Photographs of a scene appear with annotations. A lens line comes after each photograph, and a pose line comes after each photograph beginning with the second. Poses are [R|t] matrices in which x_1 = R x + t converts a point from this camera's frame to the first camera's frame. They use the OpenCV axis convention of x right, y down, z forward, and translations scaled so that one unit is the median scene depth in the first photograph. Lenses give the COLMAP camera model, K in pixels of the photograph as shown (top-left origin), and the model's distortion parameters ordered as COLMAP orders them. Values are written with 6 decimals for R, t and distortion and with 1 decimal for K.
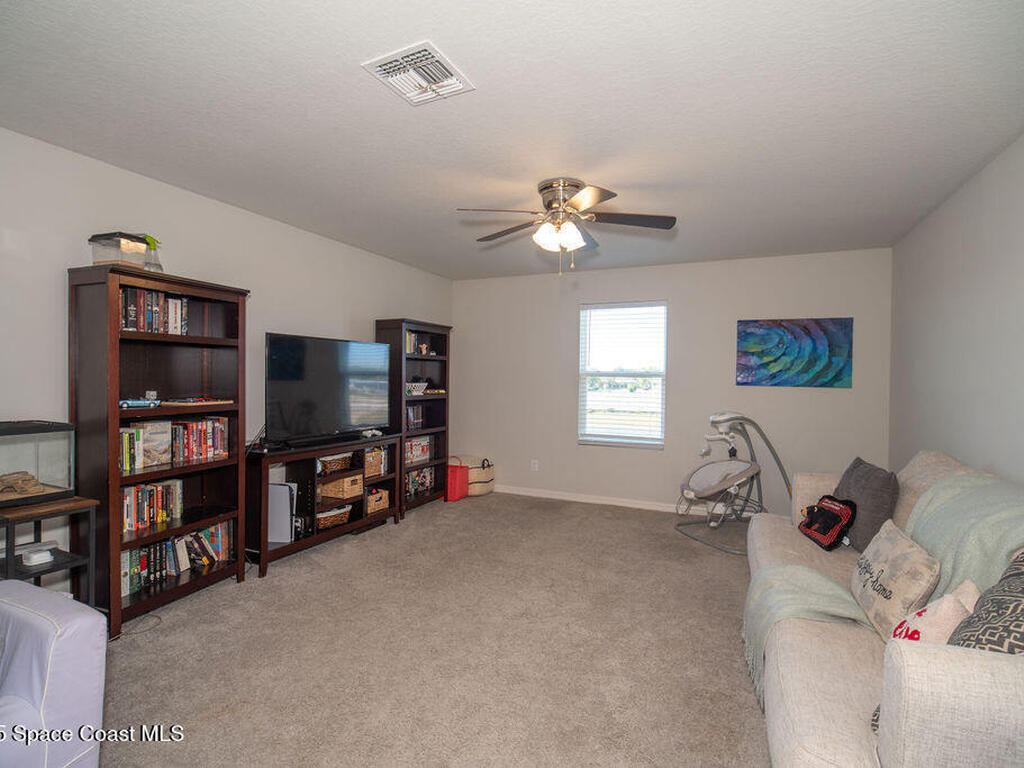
lens RADIAL K [[503.4, 0, 512.0], [0, 503.4, 384.0], [0, 0, 1]] dist [-0.003100, -0.001661]
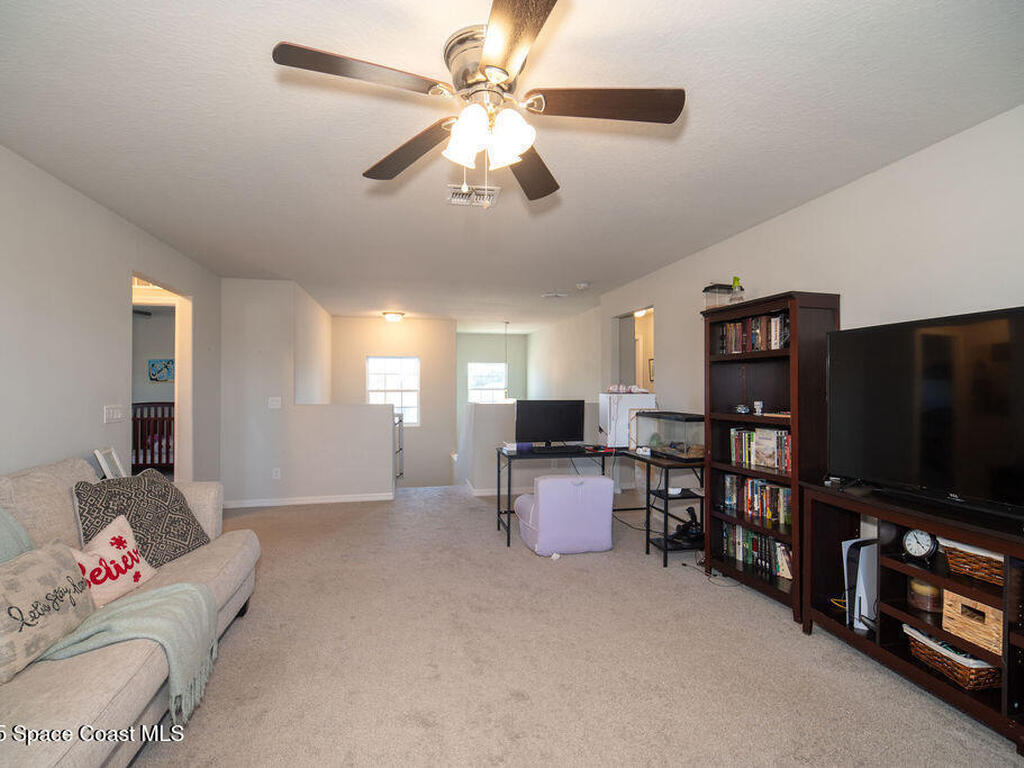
lens RADIAL K [[503.4, 0, 512.0], [0, 503.4, 384.0], [0, 0, 1]] dist [-0.003100, -0.001661]
pose [[-0.802683, -0.019092, -0.596100, 0.432662], [-0.020804, 0.999776, -0.004006, -0.009359], [0.596042, 0.009186, -0.802900, 1.557698]]
